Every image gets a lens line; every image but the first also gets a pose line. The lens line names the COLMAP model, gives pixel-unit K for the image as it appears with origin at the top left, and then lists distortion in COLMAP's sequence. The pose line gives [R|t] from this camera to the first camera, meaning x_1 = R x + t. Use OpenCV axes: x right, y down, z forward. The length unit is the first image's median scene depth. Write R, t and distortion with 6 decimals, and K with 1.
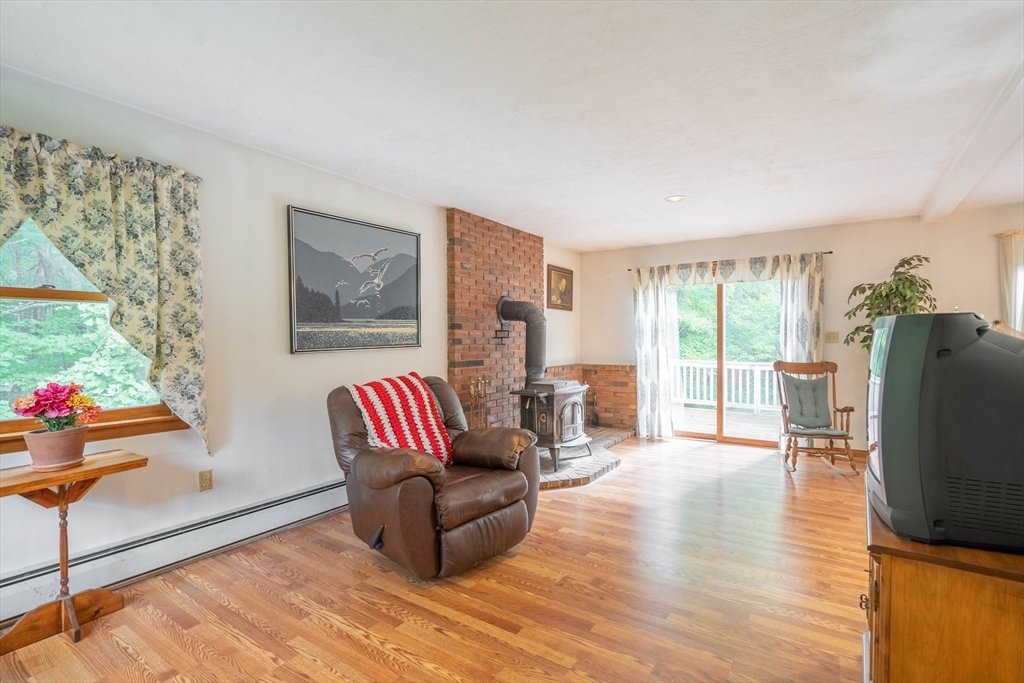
lens RADIAL K [[481.0, 0, 514.8], [0, 481.0, 346.4], [0, 0, 1]] dist [-0.005118, -0.000570]
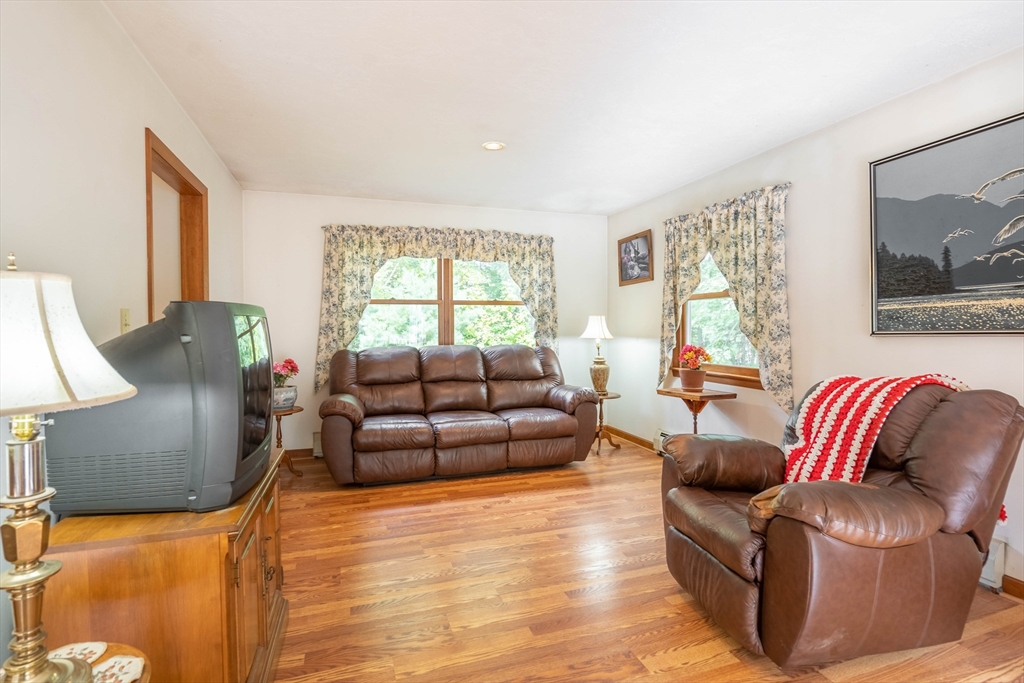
lens RADIAL K [[483.6, 0, 506.1], [0, 483.6, 335.8], [0, 0, 1]] dist [-0.000219, 0.000247]
pose [[-0.608120, 0.027394, -0.793373, 0.514351], [-0.001814, 0.999354, 0.035897, -0.012436], [0.793843, 0.023269, -0.607677, 0.847715]]
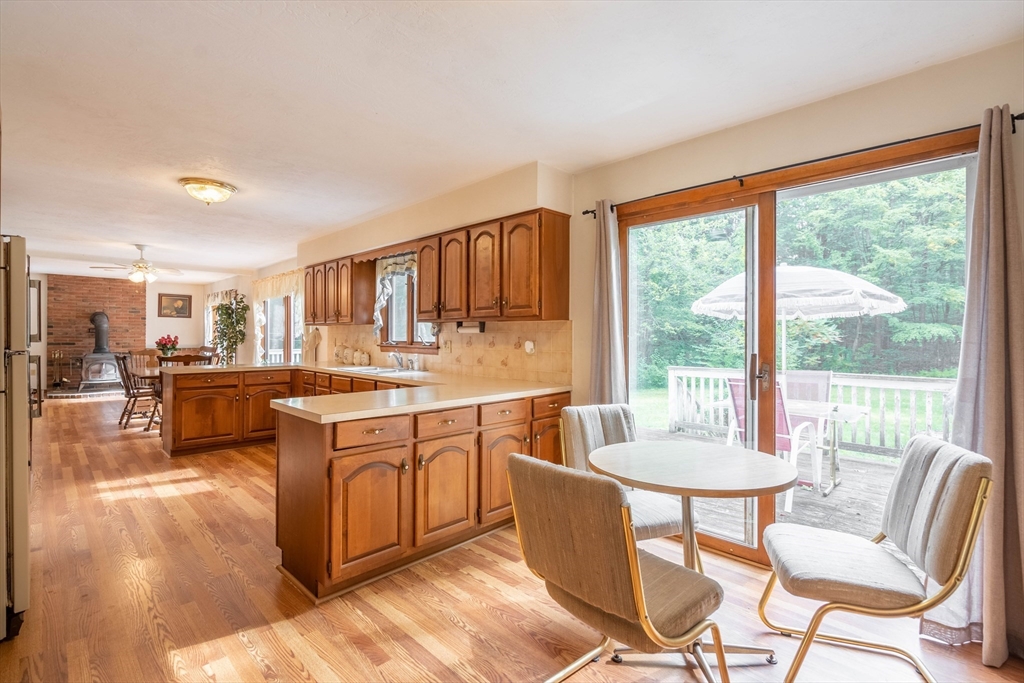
lens RADIAL K [[468.9, 0, 510.2], [0, 468.9, 335.7], [0, 0, 1]] dist [-0.002505, 0.000005]
pose [[0.980879, 0.013992, -0.194117, 2.801423], [-0.017212, 0.999741, -0.014910, -0.005300], [0.193858, 0.017966, 0.980865, -0.821148]]
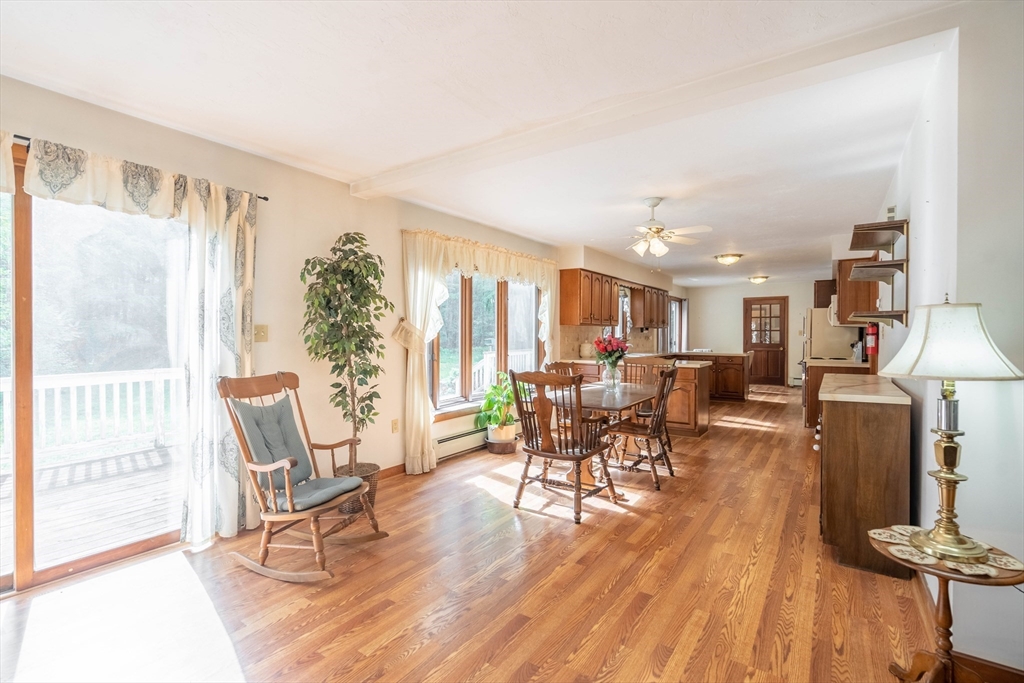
lens RADIAL K [[468.9, 0, 510.2], [0, 468.9, 335.7], [0, 0, 1]] dist [-0.002505, 0.000005]
pose [[0.012466, 0.003957, 0.999914, 0.059895], [0.014608, 0.999885, -0.004139, -0.010475], [-0.999816, 0.014658, 0.012407, 0.890901]]
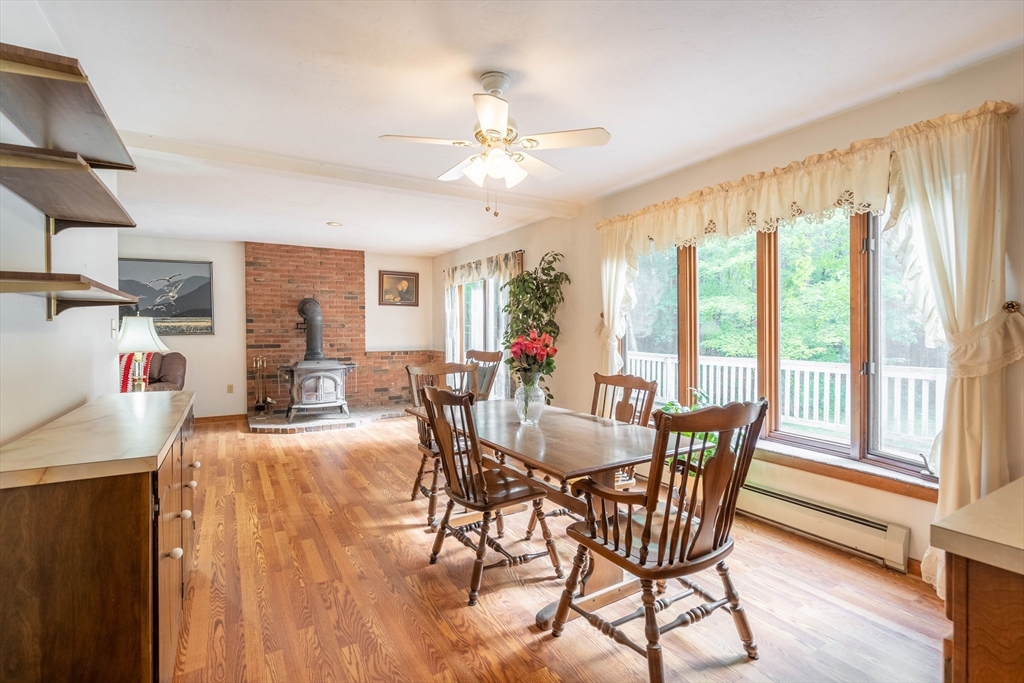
lens RADIAL K [[475.1, 0, 508.3], [0, 475.1, 335.6], [0, 0, 1]] dist [-0.001102, -0.000054]
pose [[0.902985, 0.009018, -0.429578, 1.454350], [-0.009288, 0.999956, 0.001467, -0.007078], [0.429572, 0.002665, 0.903029, 0.024314]]
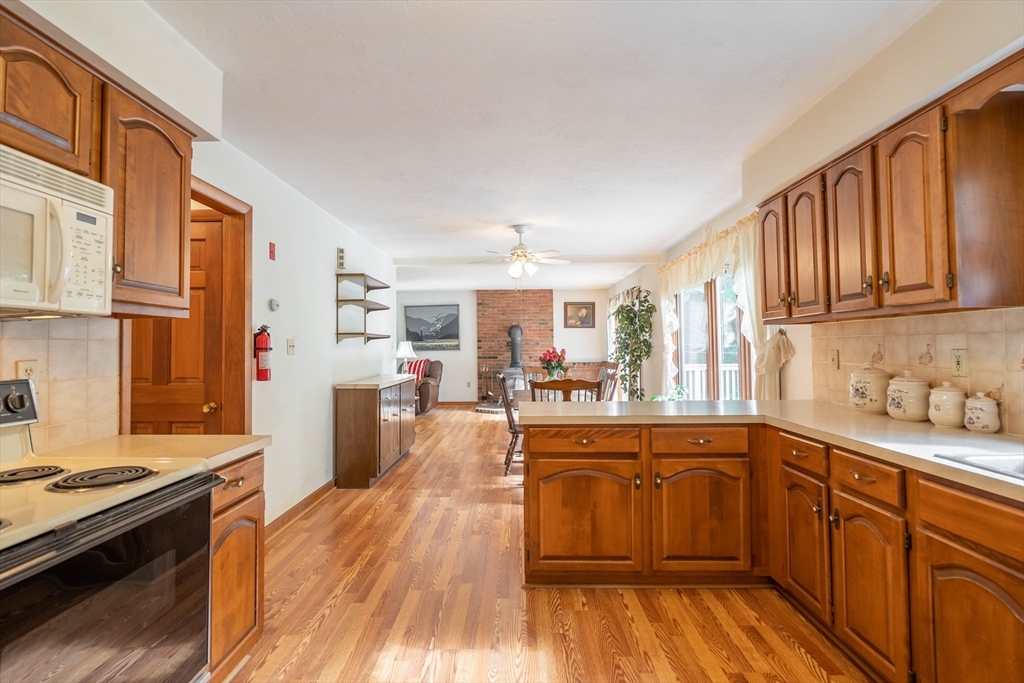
lens RADIAL K [[483.6, 0, 506.1], [0, 483.6, 335.8], [0, 0, 1]] dist [-0.000219, 0.000247]
pose [[0.538232, -0.017219, -0.842621, 2.226430], [-0.008861, 0.999620, -0.026087, -0.008887], [0.842750, 0.021507, 0.537875, -0.150547]]
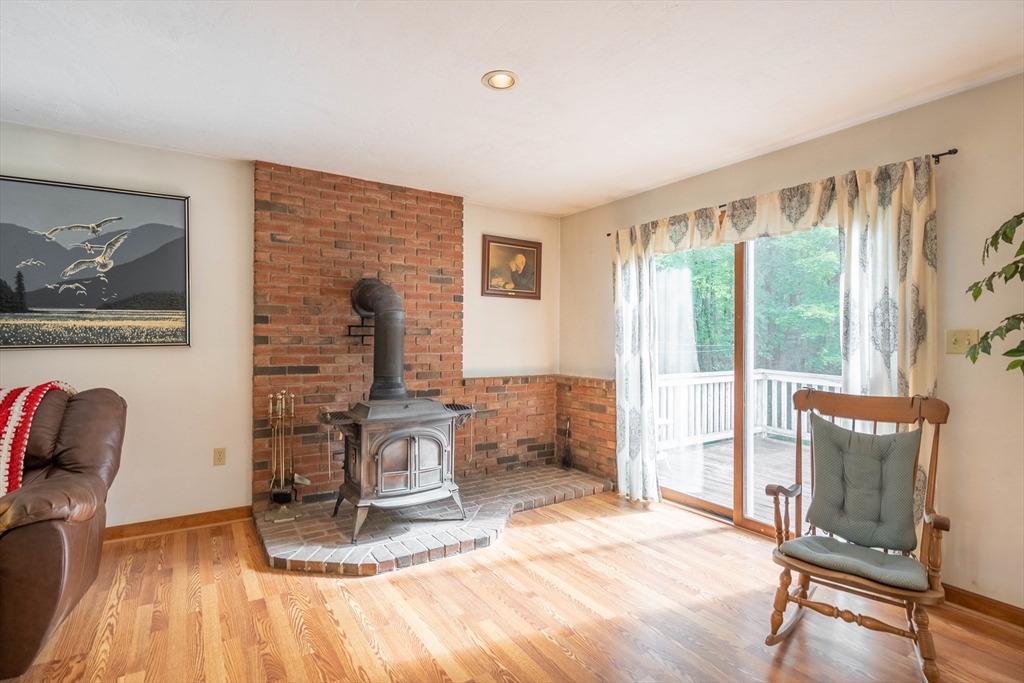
lens RADIAL K [[487.9, 0, 488.8], [0, 487.9, 335.0], [0, 0, 1]] dist [-0.001986, -0.000151]
pose [[0.910393, 0.009087, -0.413644, 0.602293], [-0.018309, 0.999664, -0.018337, -0.012184], [0.413339, 0.024268, 0.910254, 0.547057]]
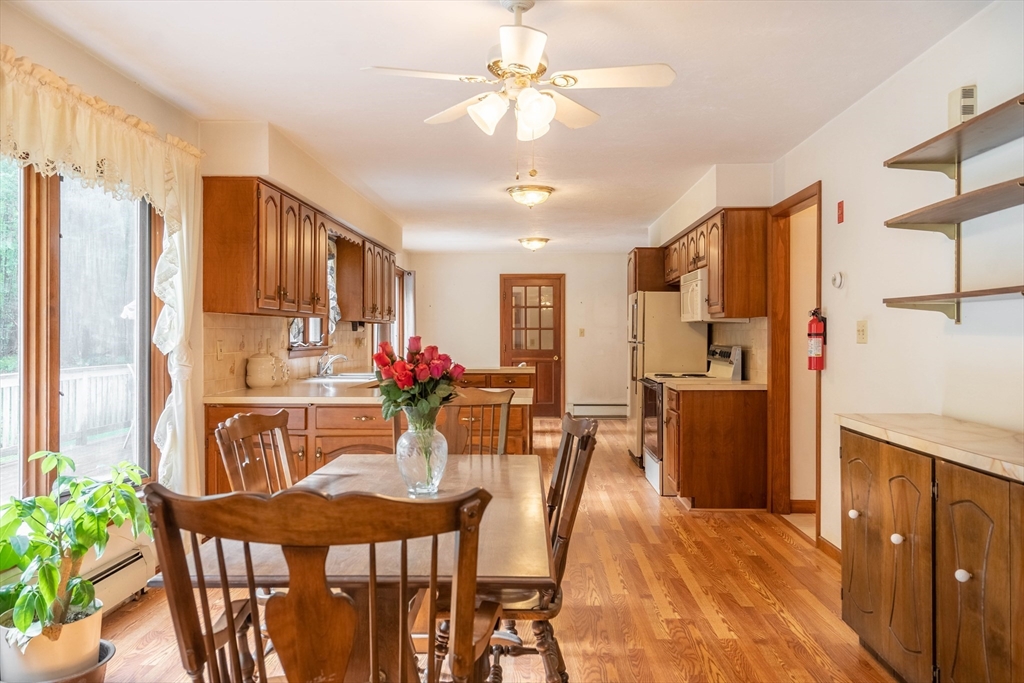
lens RADIAL K [[765.1, 0, 517.6], [0, 765.1, 336.7], [0, 0, 1]] dist [0.005469, 0.002500]
pose [[-0.534761, 0.005466, 0.844986, 0.579608], [0.016895, 0.999848, 0.004224, -0.014805], [-0.844835, 0.016535, -0.534772, 0.947575]]
